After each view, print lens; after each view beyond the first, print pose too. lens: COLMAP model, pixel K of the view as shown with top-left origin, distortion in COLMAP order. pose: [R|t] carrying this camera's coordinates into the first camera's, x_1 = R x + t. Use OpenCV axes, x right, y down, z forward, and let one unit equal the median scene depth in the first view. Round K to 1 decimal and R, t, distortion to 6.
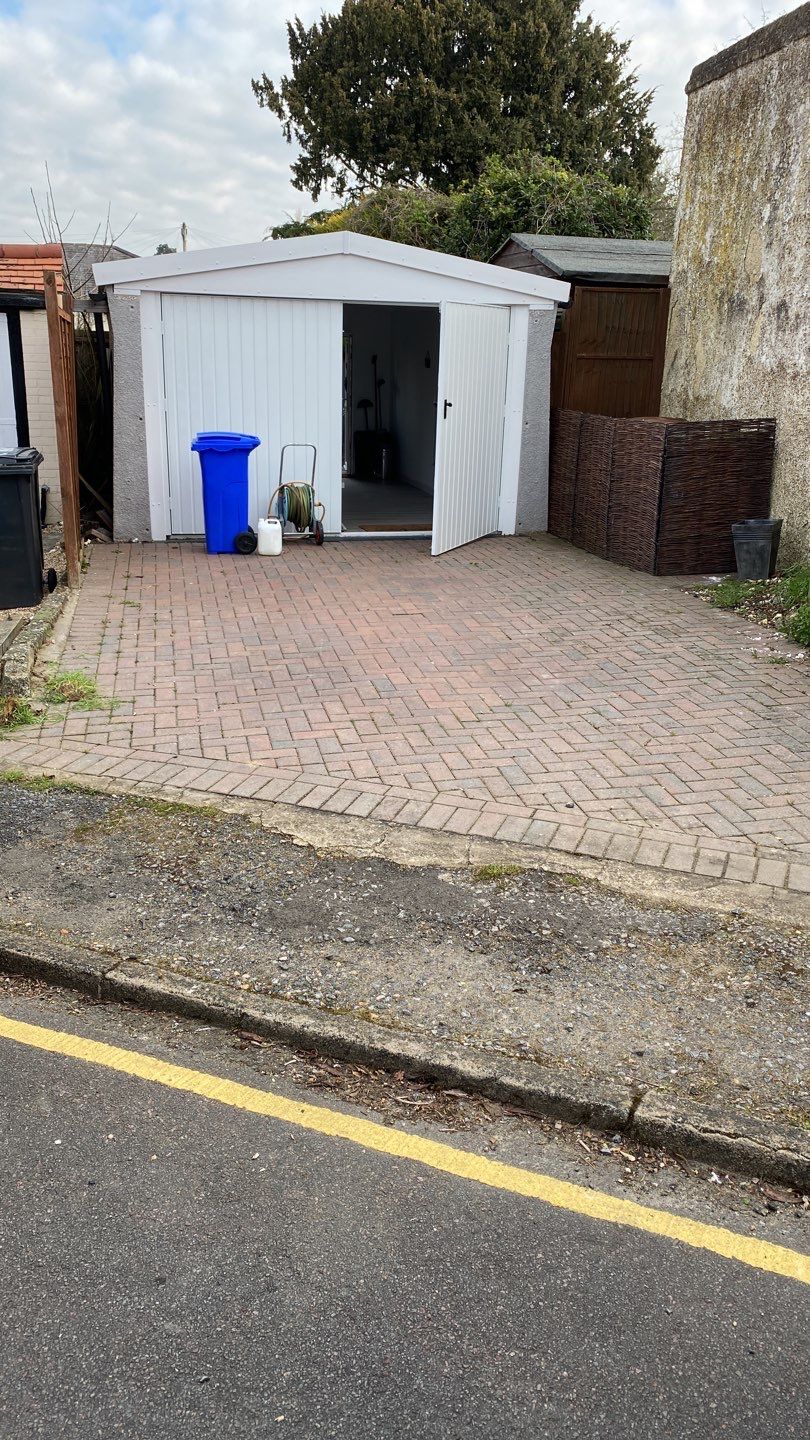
lens RADIAL K [[1069.9, 0, 411.3], [0, 1069.9, 731.9], [0, 0, 1]] dist [0.049735, -0.085493]
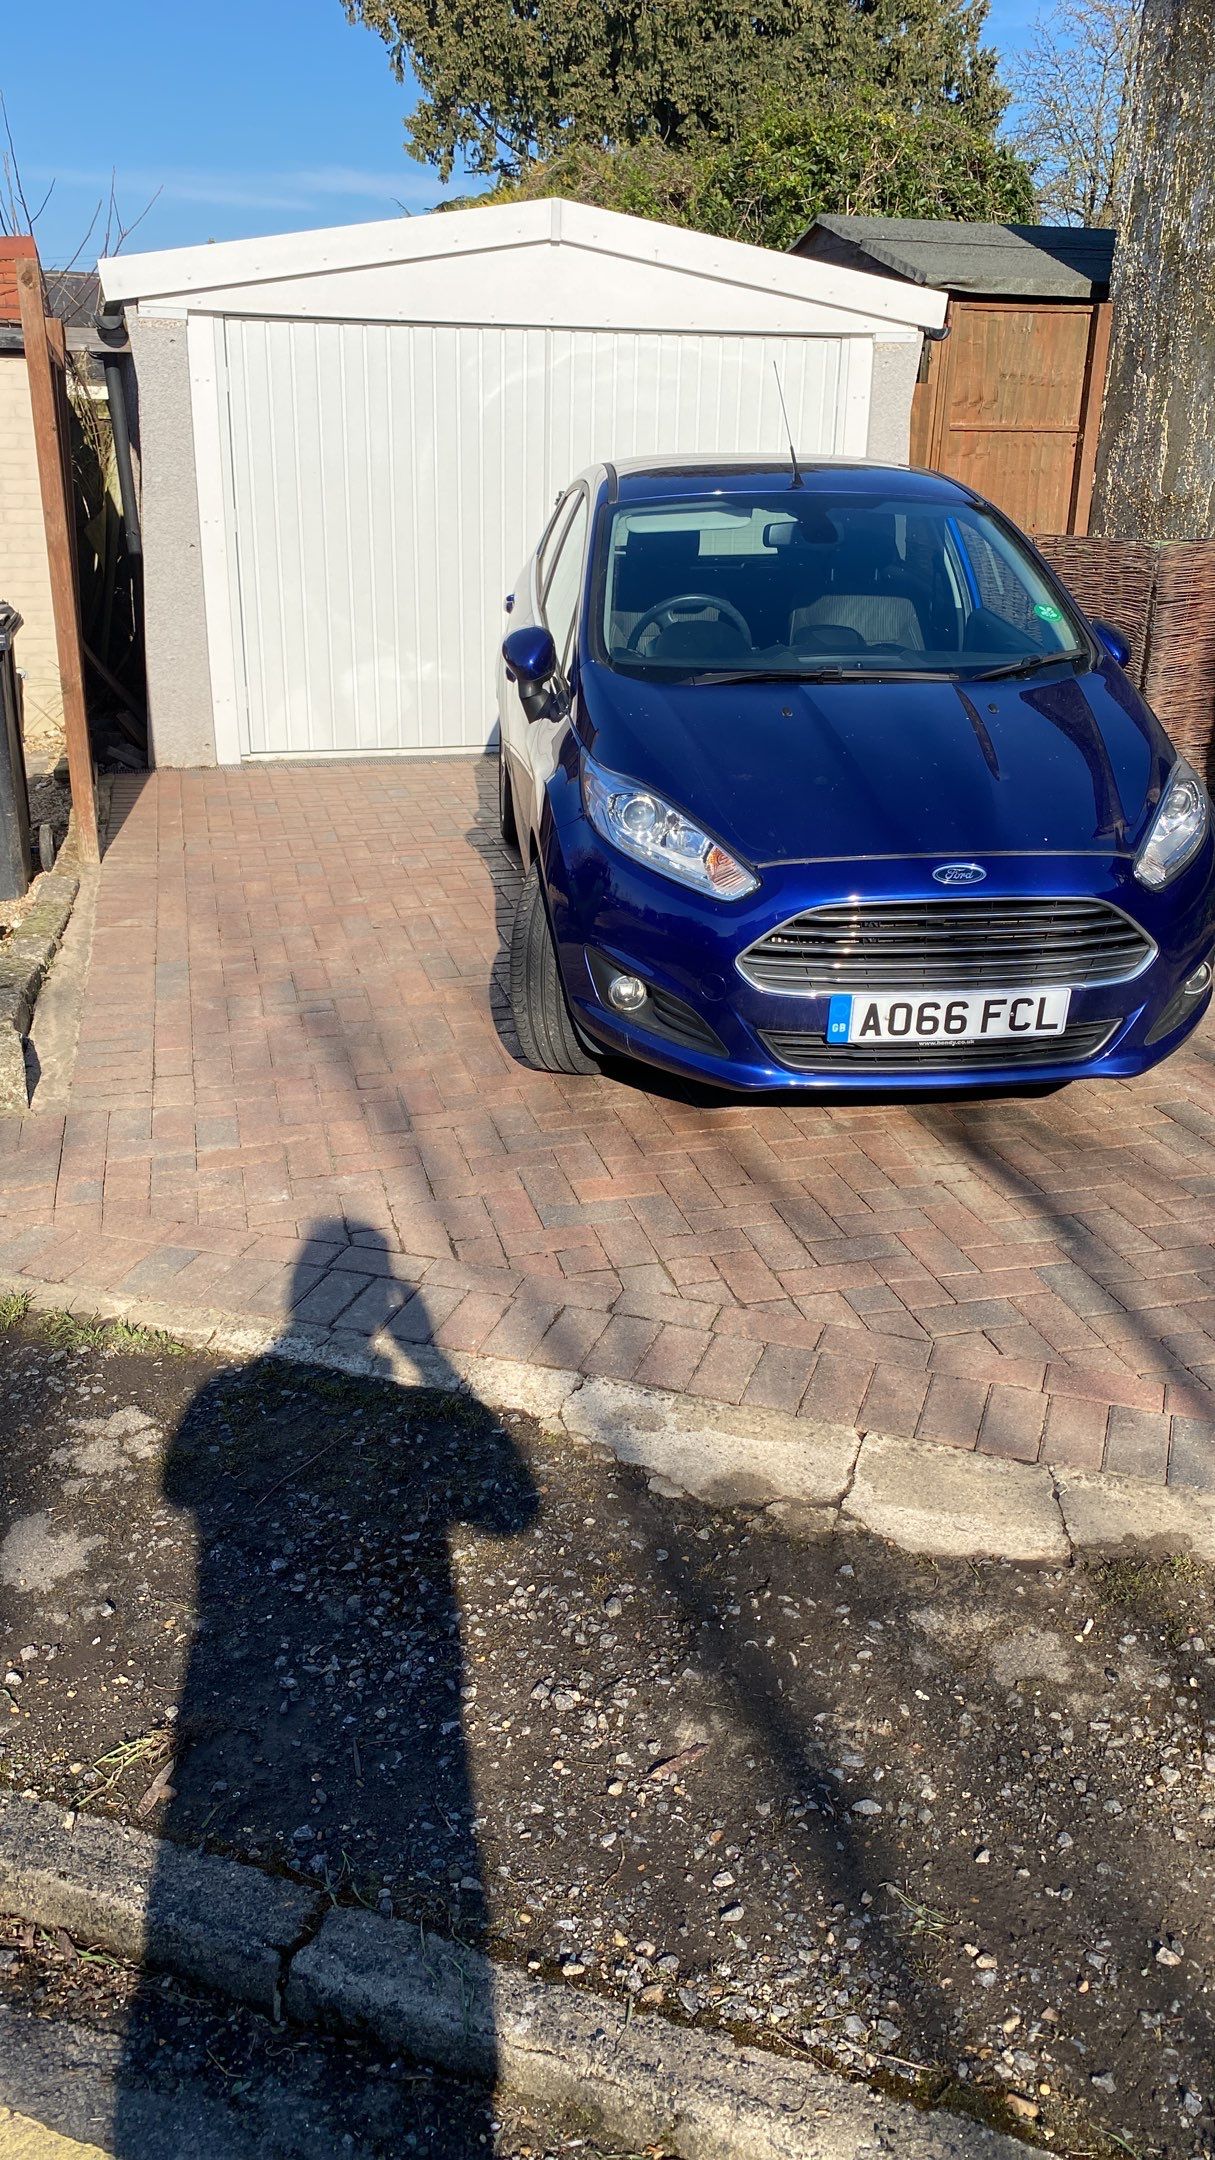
lens RADIAL K [[1628.0, 0, 607.5], [0, 1628.0, 1080.0], [0, 0, 1]] dist [0.005142, 0.001834]
pose [[0.999527, -0.019494, 0.023776, -0.062701], [0.018705, 0.999282, 0.032959, -0.039333], [-0.024402, -0.032499, 0.999174, 0.146977]]
